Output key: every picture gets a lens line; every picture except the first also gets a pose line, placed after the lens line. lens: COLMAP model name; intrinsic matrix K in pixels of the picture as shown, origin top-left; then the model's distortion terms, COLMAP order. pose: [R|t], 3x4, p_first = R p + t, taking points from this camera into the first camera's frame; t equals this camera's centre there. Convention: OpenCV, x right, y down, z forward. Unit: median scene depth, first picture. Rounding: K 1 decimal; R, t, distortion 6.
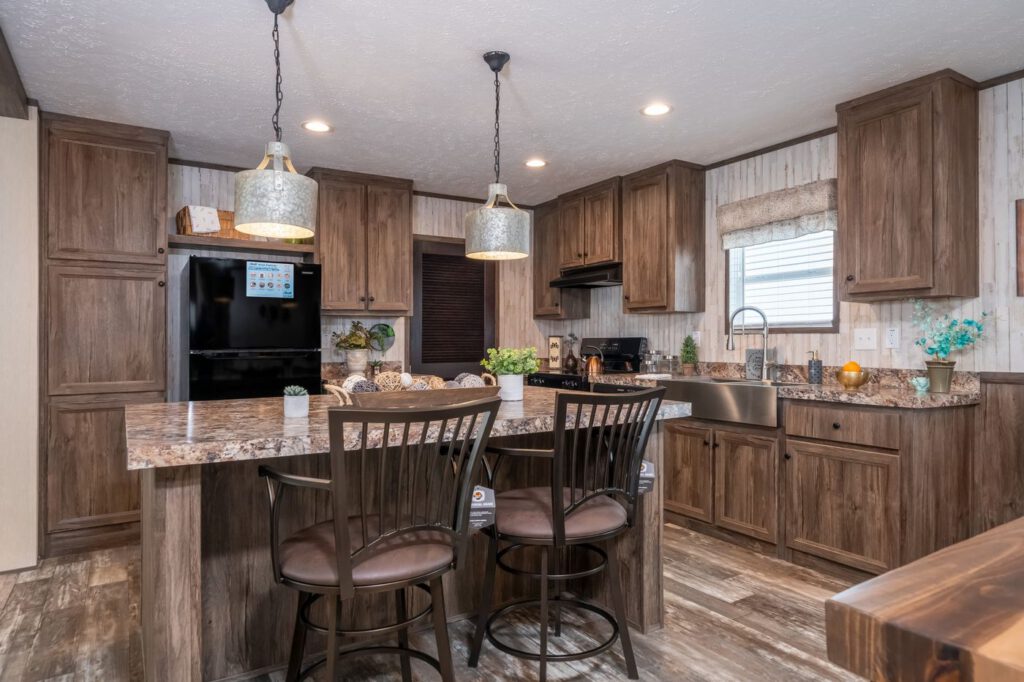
lens RADIAL K [[623.3, 0, 510.5], [0, 623.3, 331.1], [0, 0, 1]] dist [-0.007197, 0.001394]
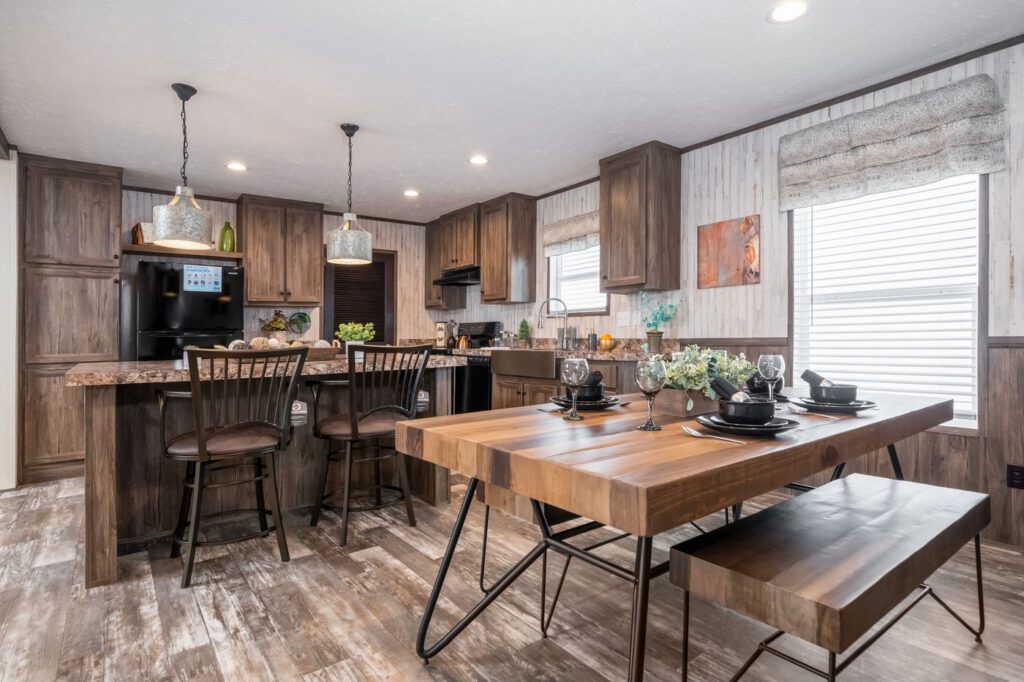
lens RADIAL K [[534.8, 0, 509.3], [0, 534.8, 321.1], [0, 0, 1]] dist [-0.003619, -0.001187]
pose [[0.996268, -0.005817, 0.086116, 0.173889], [0.006439, 0.999955, -0.006940, 0.022060], [-0.086072, 0.007469, 0.996261, -0.208231]]
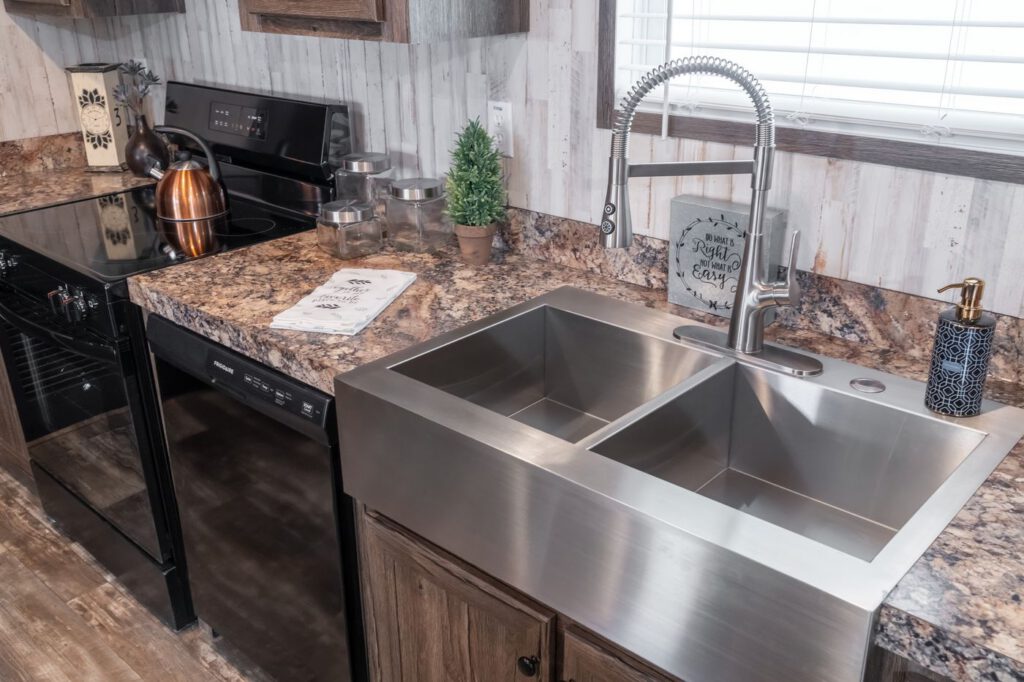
lens RADIAL K [[935.8, 0, 523.1], [0, 935.8, 334.9], [0, 0, 1]] dist [0.014262, 0.000000]
pose [[0.959499, -0.119407, 0.255155, 0.216859], [0.008482, 0.917562, 0.397502, -0.083270], [-0.281585, -0.379239, 0.881412, 0.673598]]
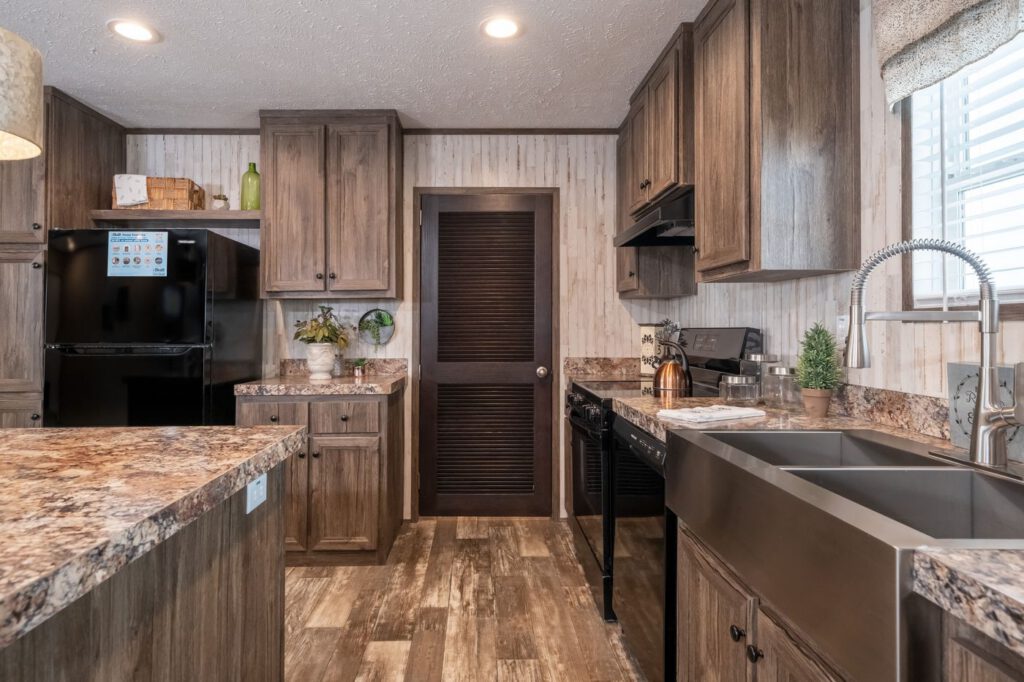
lens RADIAL K [[571.4, 0, 481.9], [0, 571.4, 307.3], [0, 0, 1]] dist [-0.003815, -0.001552]
pose [[0.856922, -0.016935, -0.515167, 0.334340], [0.008087, 0.999779, -0.019413, 0.001087], [0.515382, 0.012469, 0.856870, 0.607159]]
